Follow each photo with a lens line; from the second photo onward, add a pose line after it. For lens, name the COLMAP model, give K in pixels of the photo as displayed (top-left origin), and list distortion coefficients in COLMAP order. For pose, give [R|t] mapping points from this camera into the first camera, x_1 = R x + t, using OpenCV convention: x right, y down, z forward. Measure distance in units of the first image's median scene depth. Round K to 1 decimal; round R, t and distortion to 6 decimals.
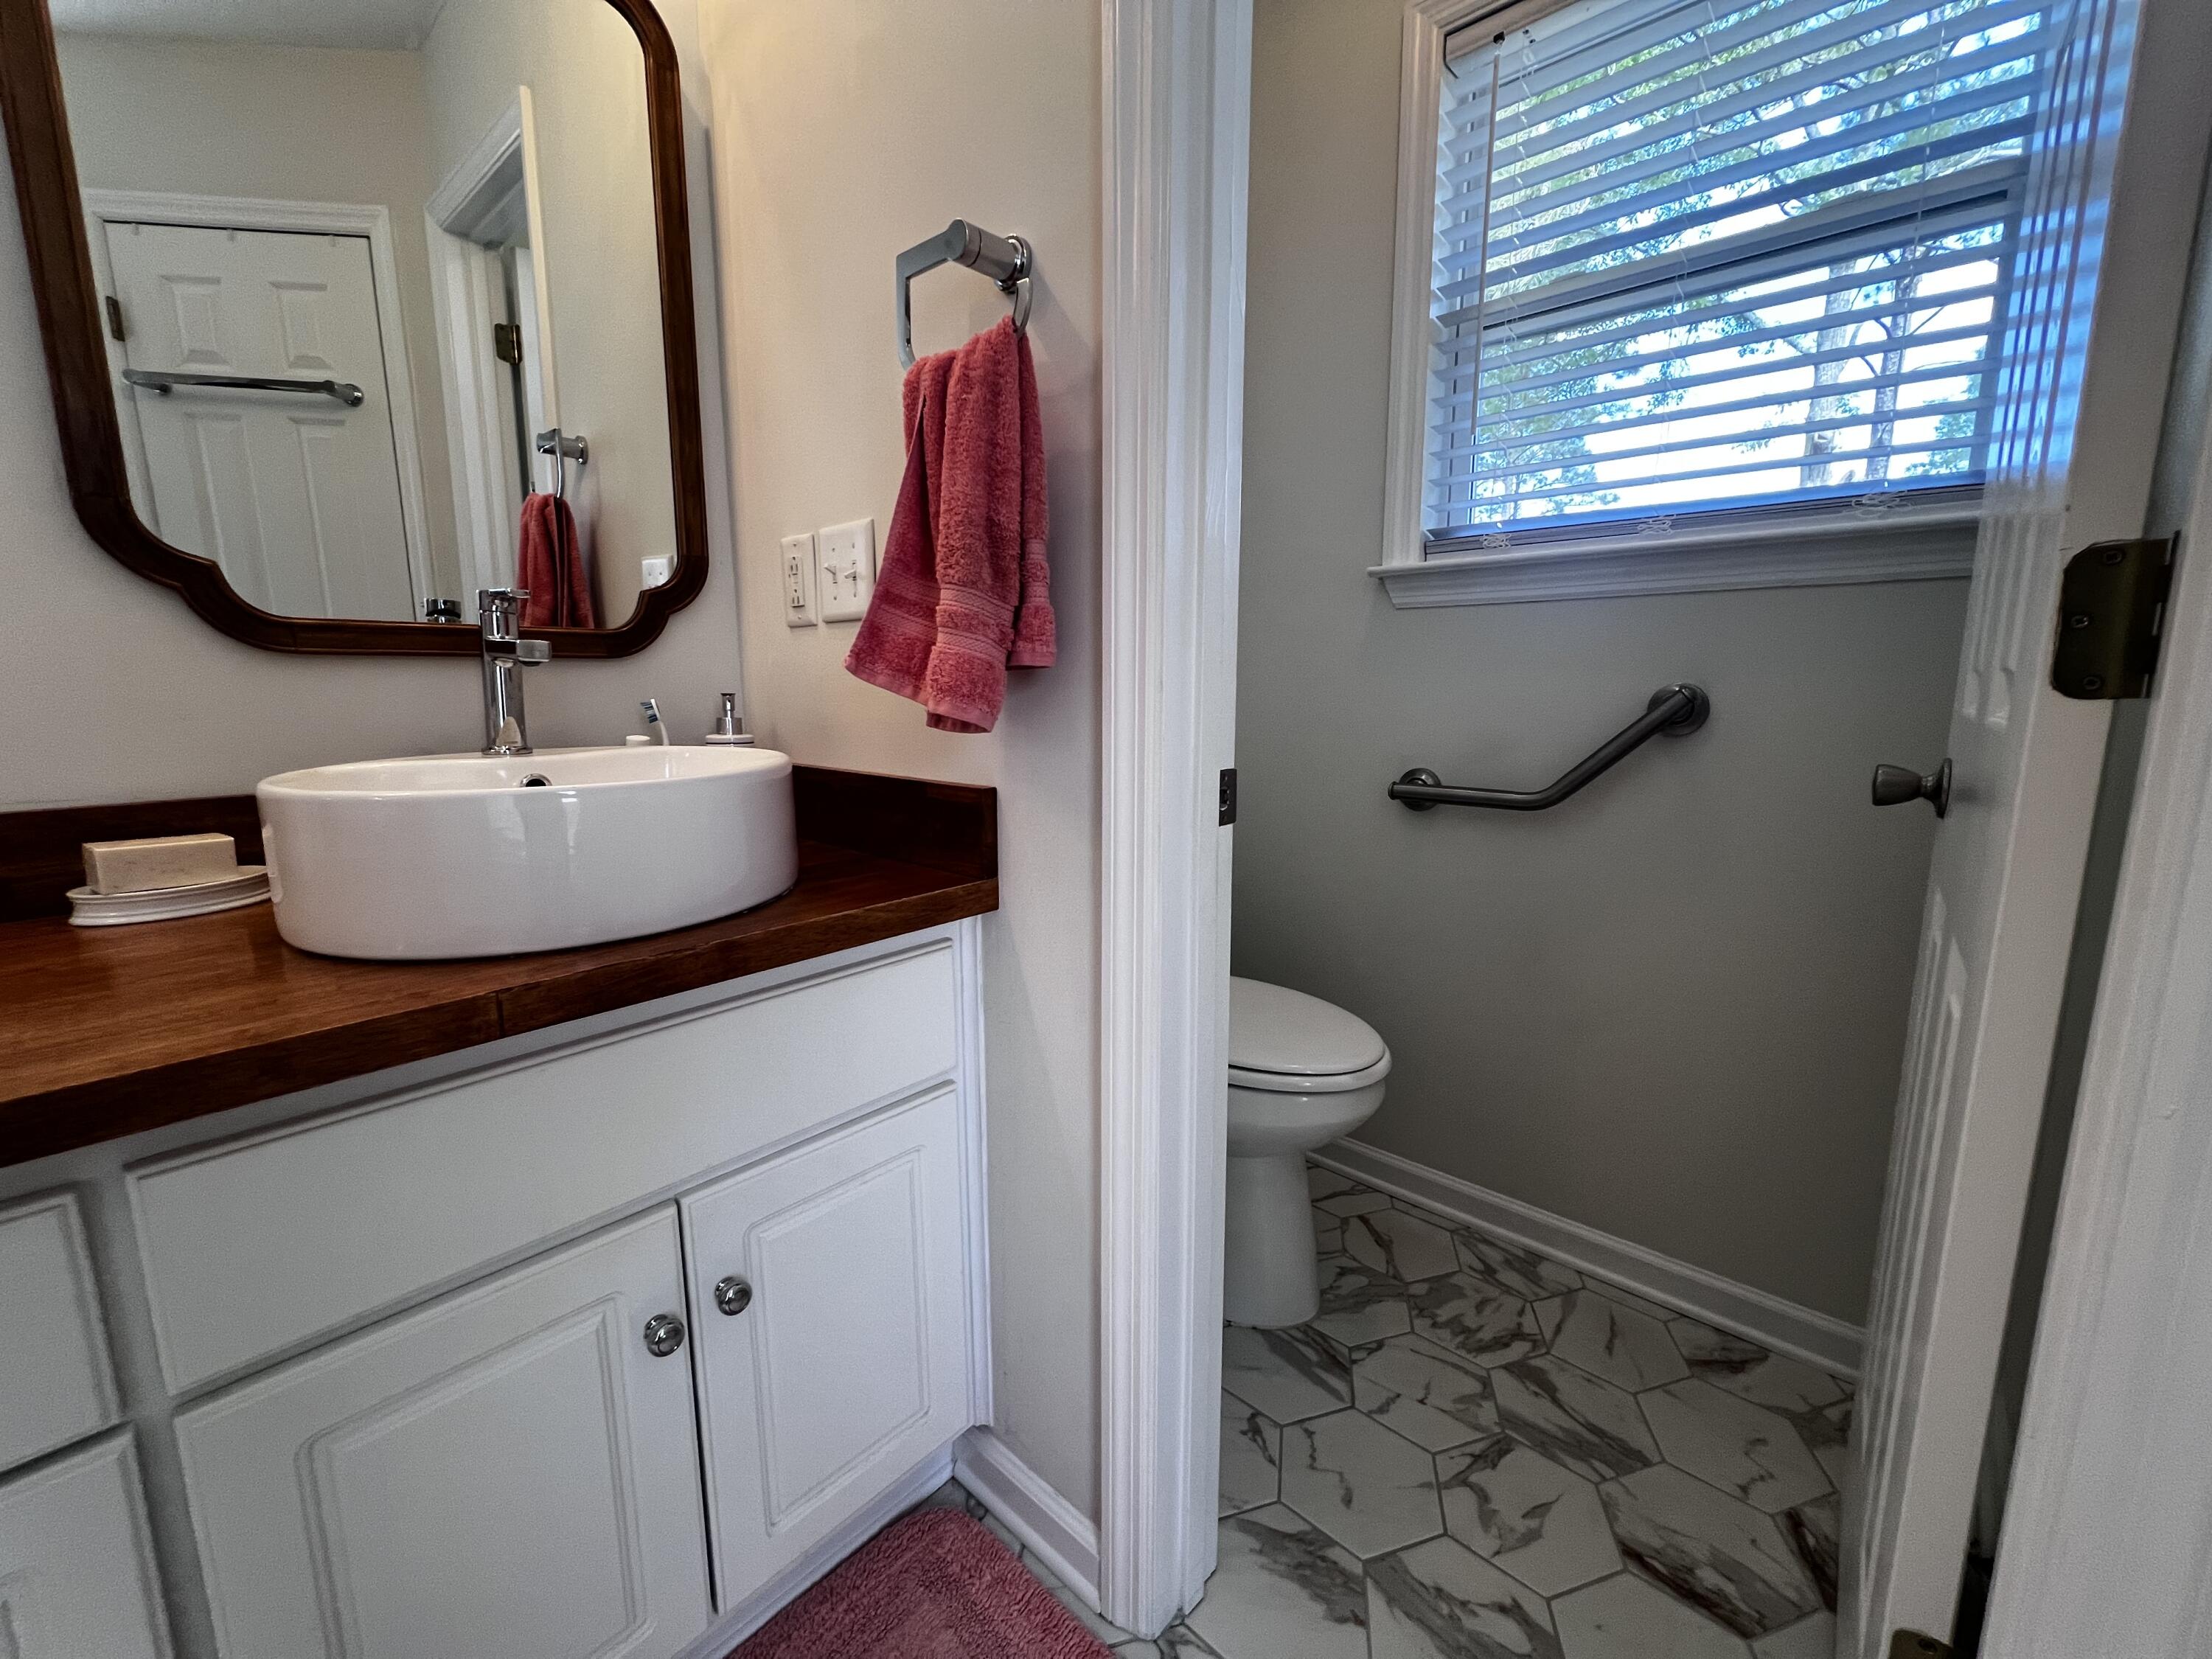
lens RADIAL K [[887.5, 0, 1103.3], [0, 887.5, 820.0], [0, 0, 1]] dist [0.000541, -0.000215]
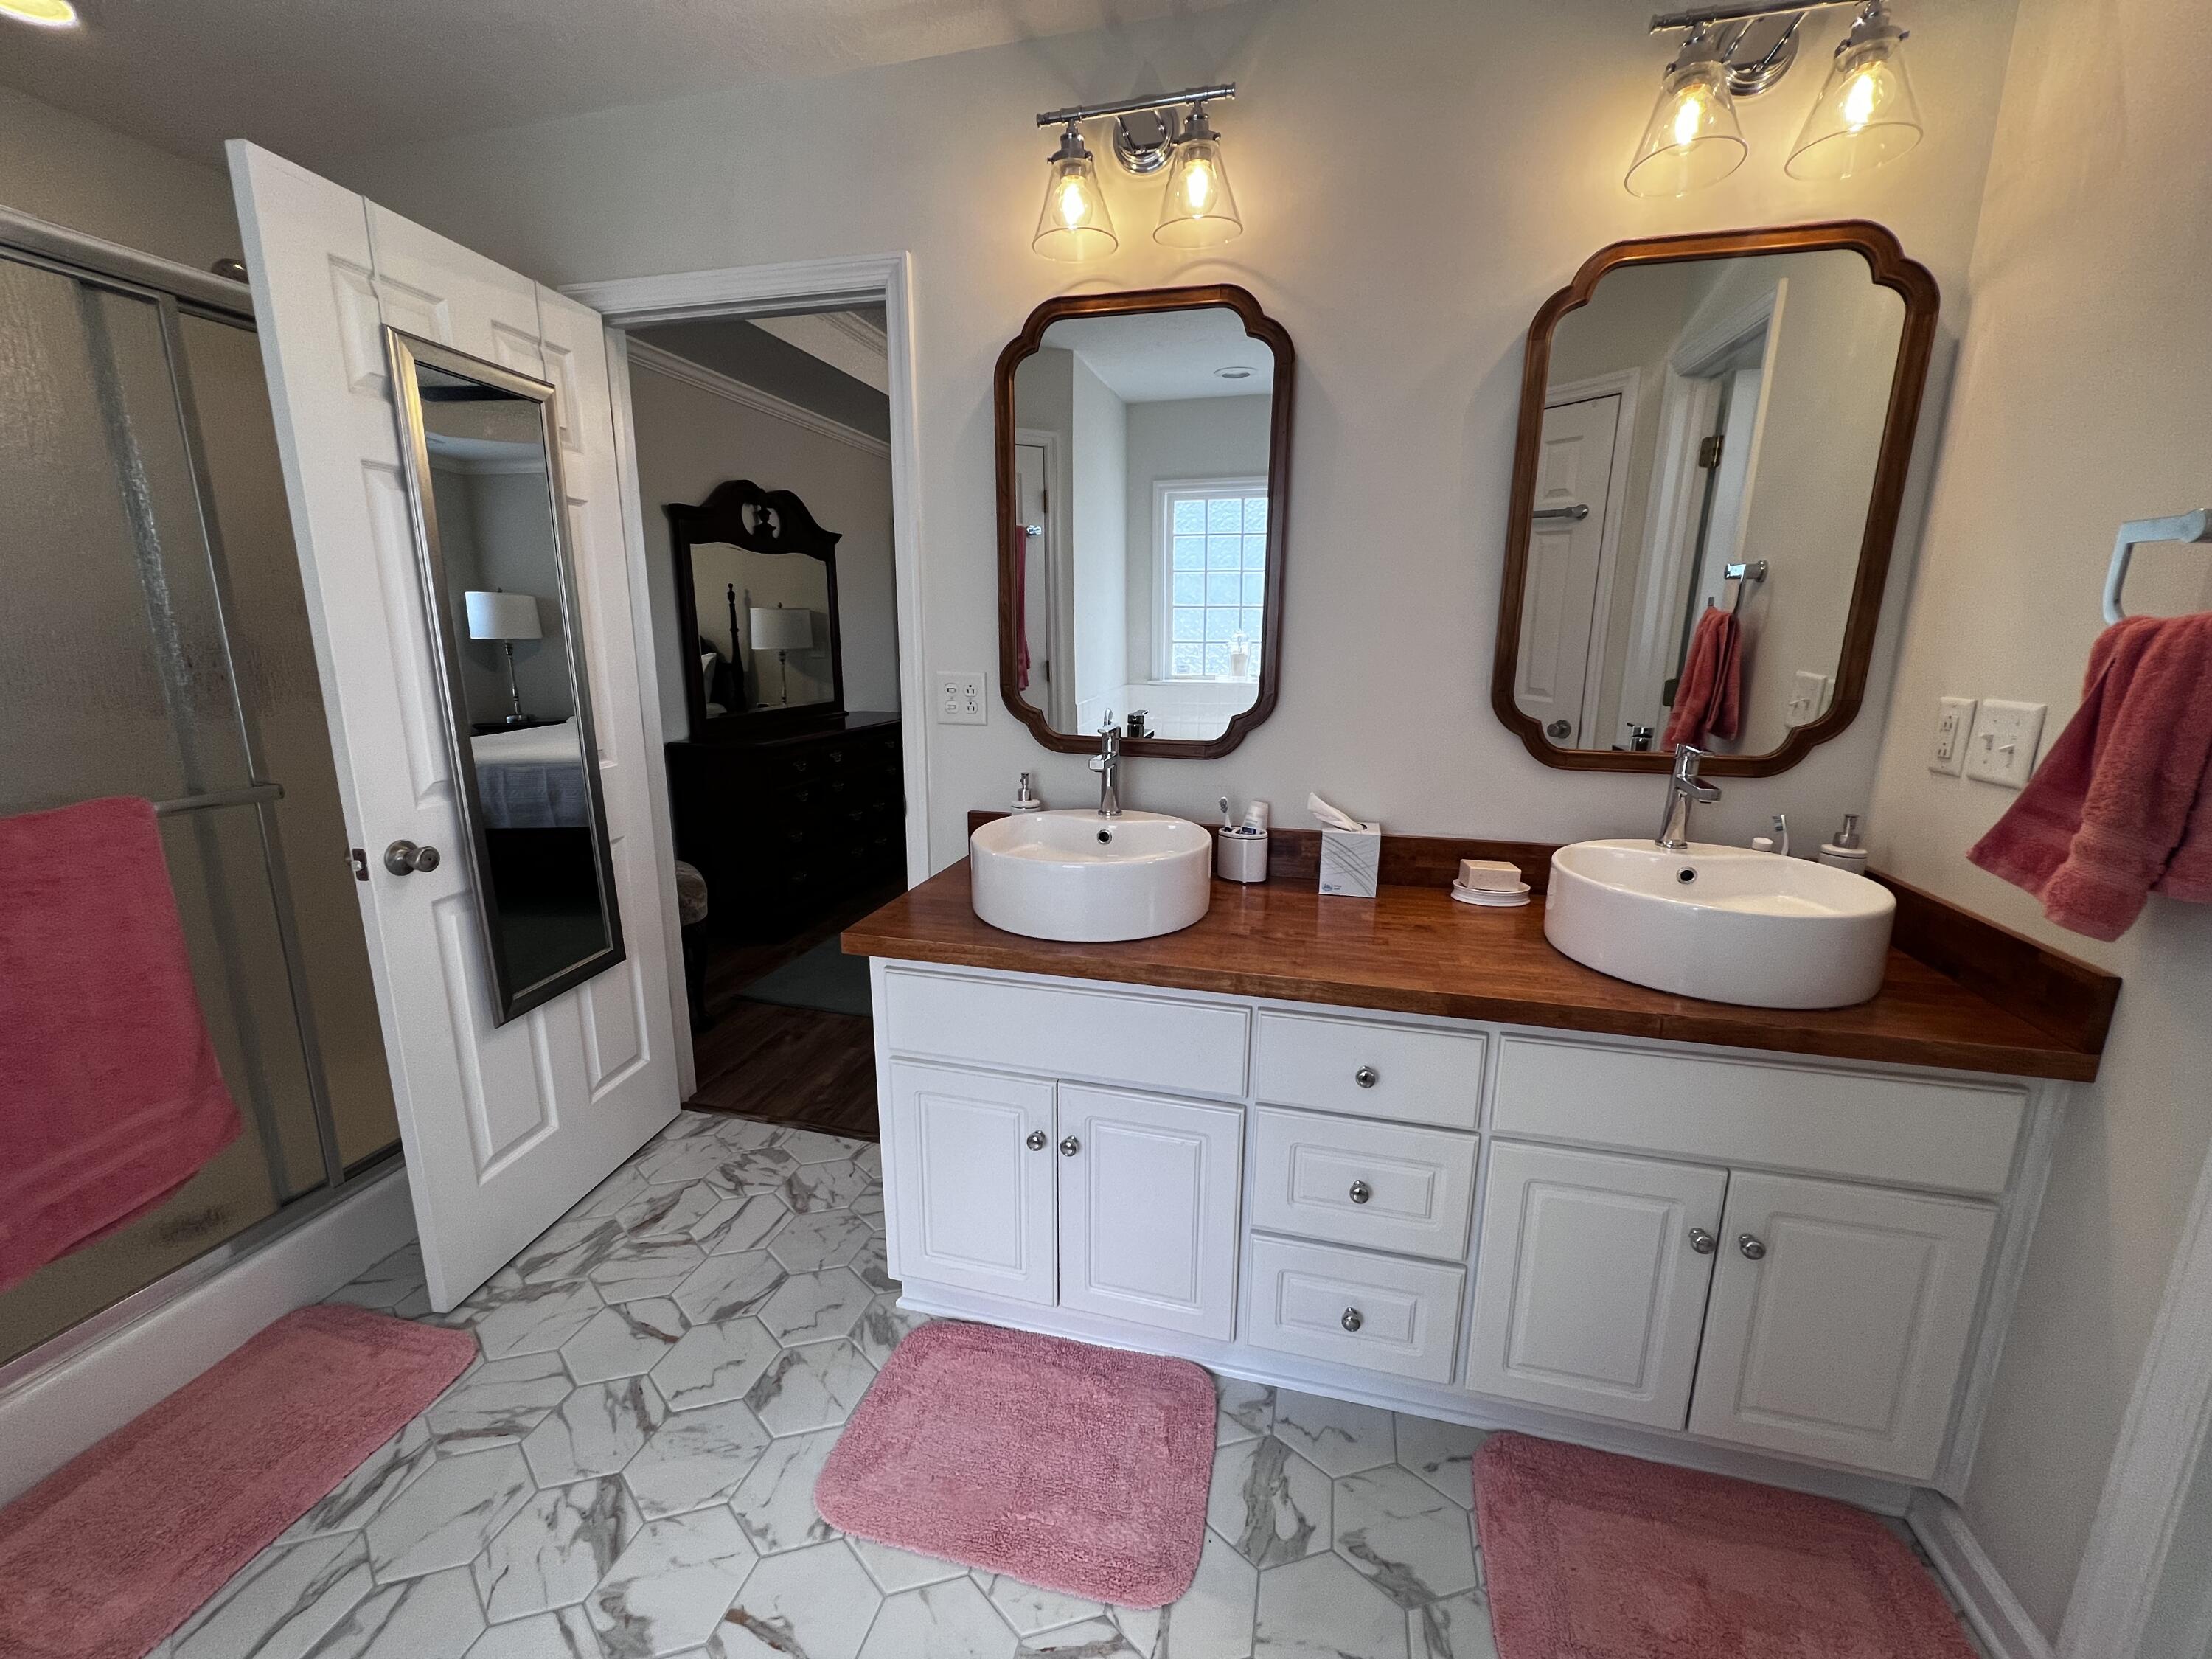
lens RADIAL K [[887.5, 0, 1105.0], [0, 887.5, 820.8], [0, 0, 1]] dist [0.000541, -0.000215]
pose [[0.466012, 0.191695, -0.863763, 0.228510], [-0.146946, 0.979458, 0.138091, -0.217493], [0.872490, 0.062574, 0.484608, -0.714704]]
